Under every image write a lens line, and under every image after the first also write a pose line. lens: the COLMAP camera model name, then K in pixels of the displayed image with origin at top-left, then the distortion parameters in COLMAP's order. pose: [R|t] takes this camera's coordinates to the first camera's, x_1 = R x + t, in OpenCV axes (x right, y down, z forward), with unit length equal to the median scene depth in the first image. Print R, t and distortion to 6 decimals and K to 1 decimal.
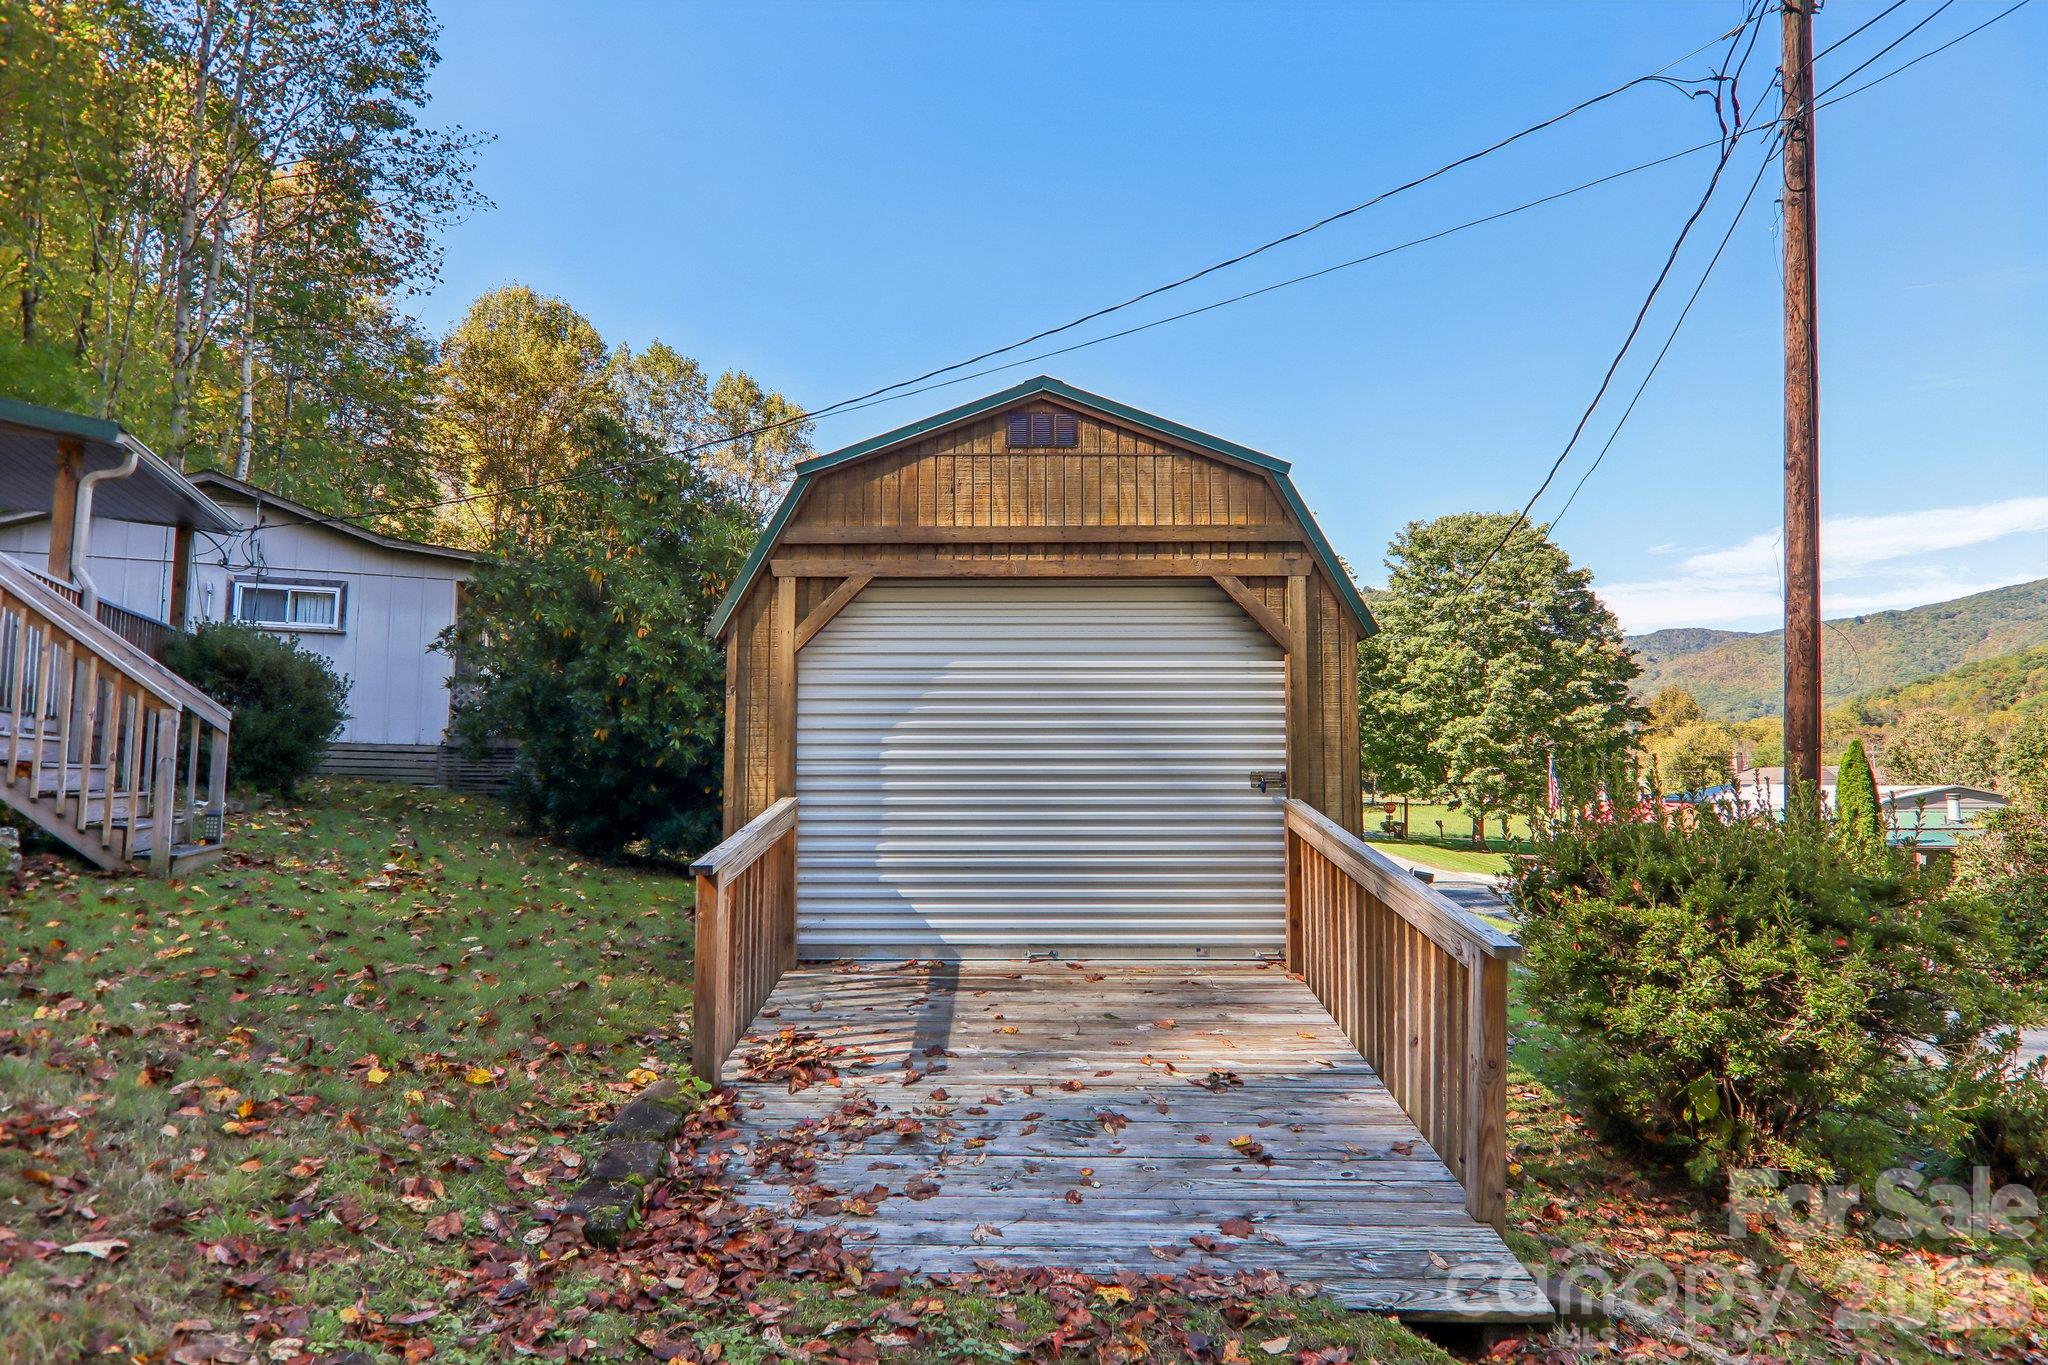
lens RADIAL K [[1138.5, 0, 1024.0], [0, 1138.5, 682.5], [0, 0, 1]] dist [-0.000813, -0.000307]
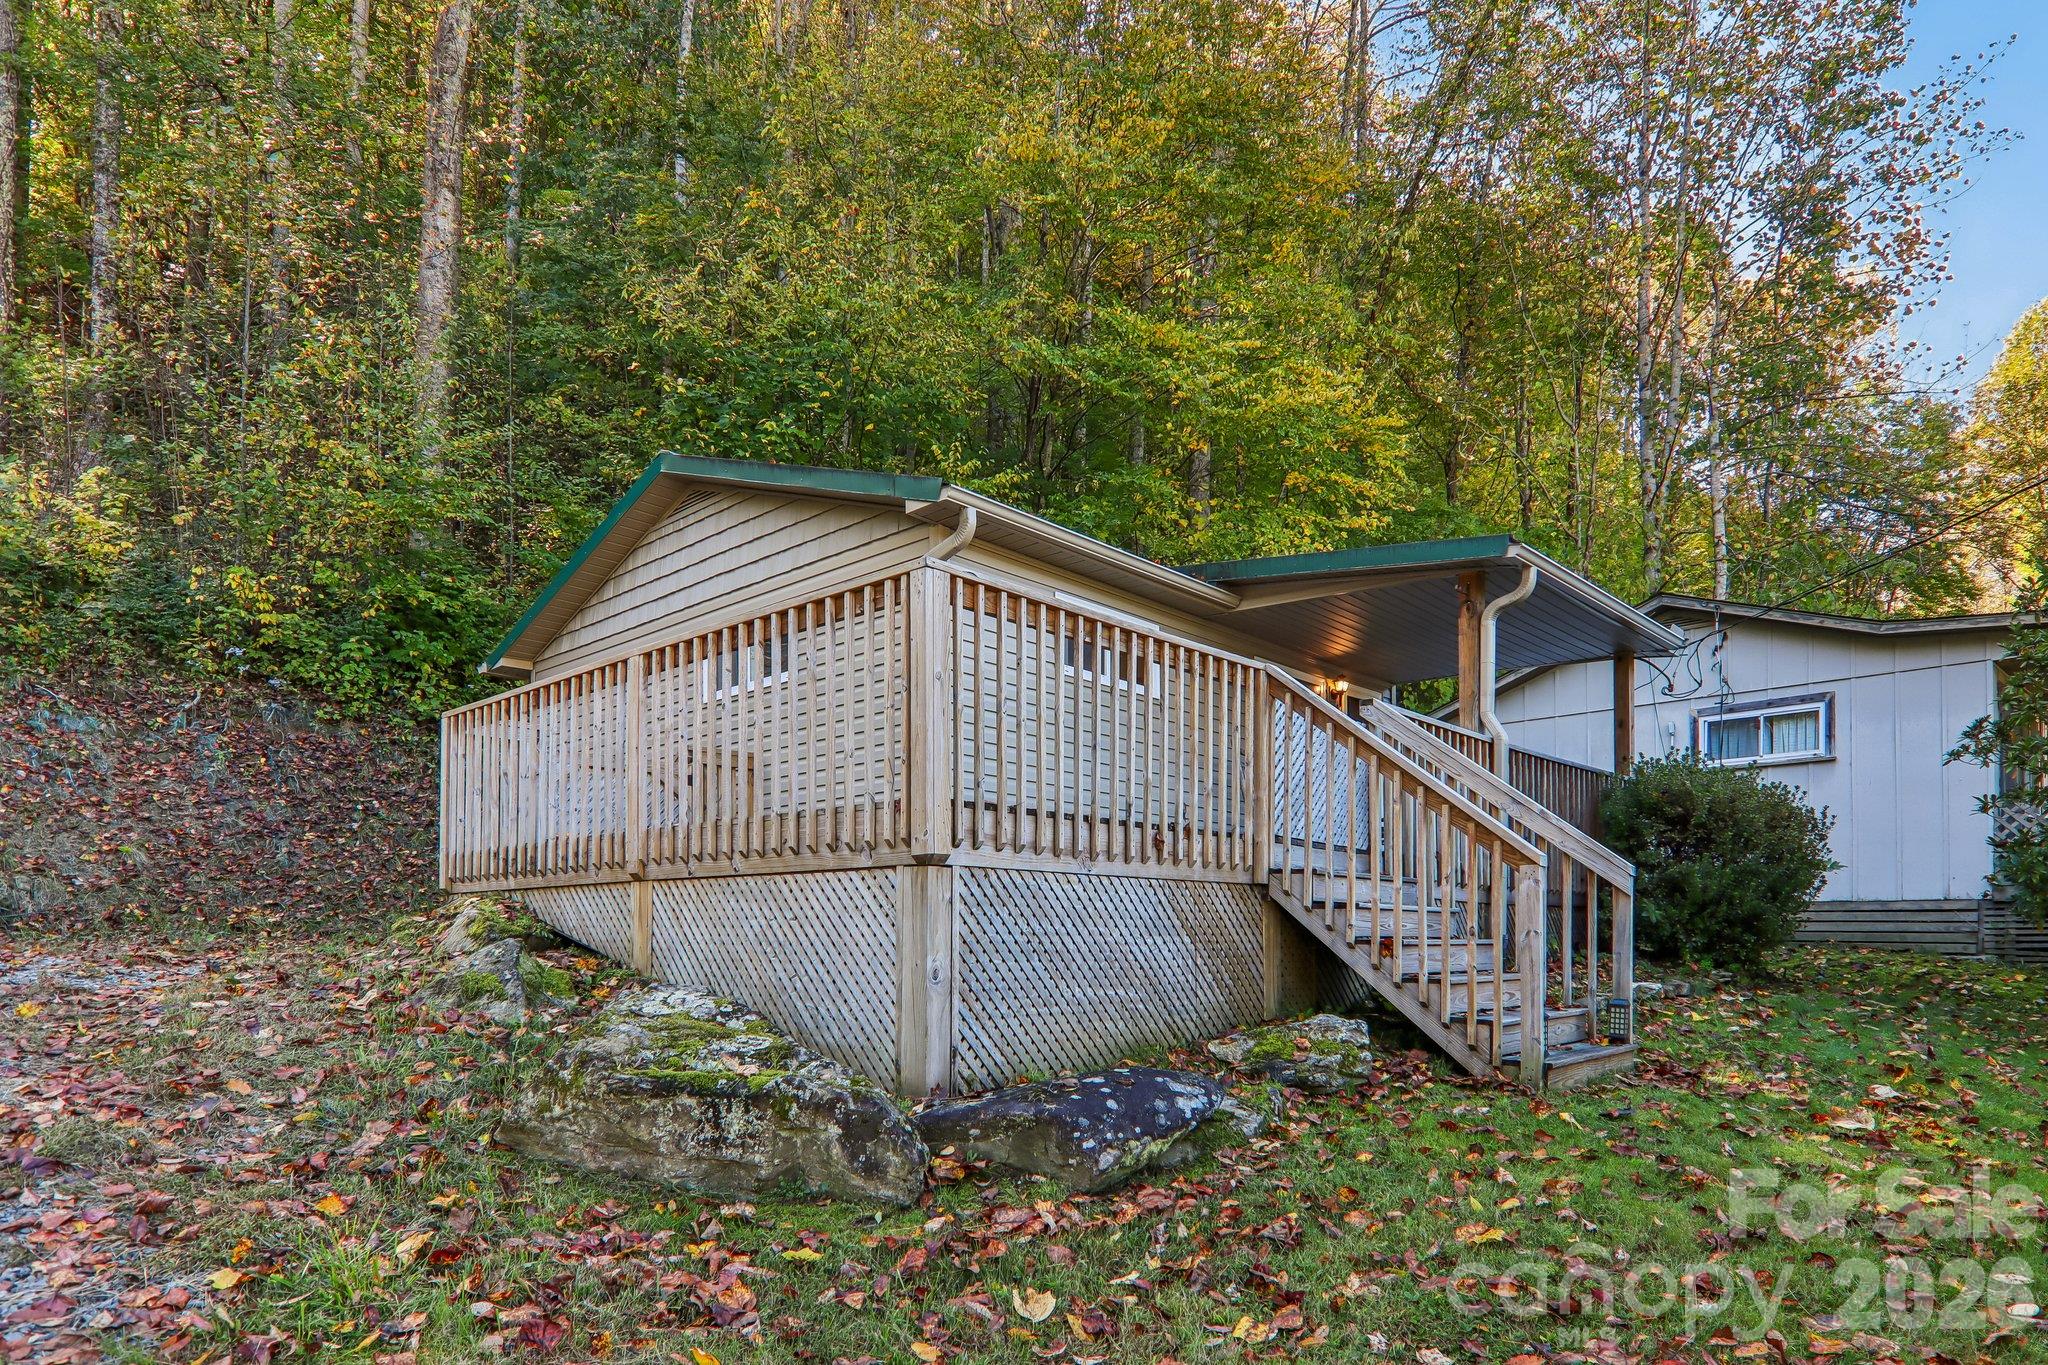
lens RADIAL K [[1196.6, 0, 1029.7], [0, 1196.6, 933.9], [0, 0, 1]] dist [0.001671, -0.011307]
pose [[0.398362, -0.014904, -0.917107, -0.095372], [0.086287, 0.996043, 0.021294, 0.013260], [0.913161, -0.087617, 0.398071, 0.219620]]
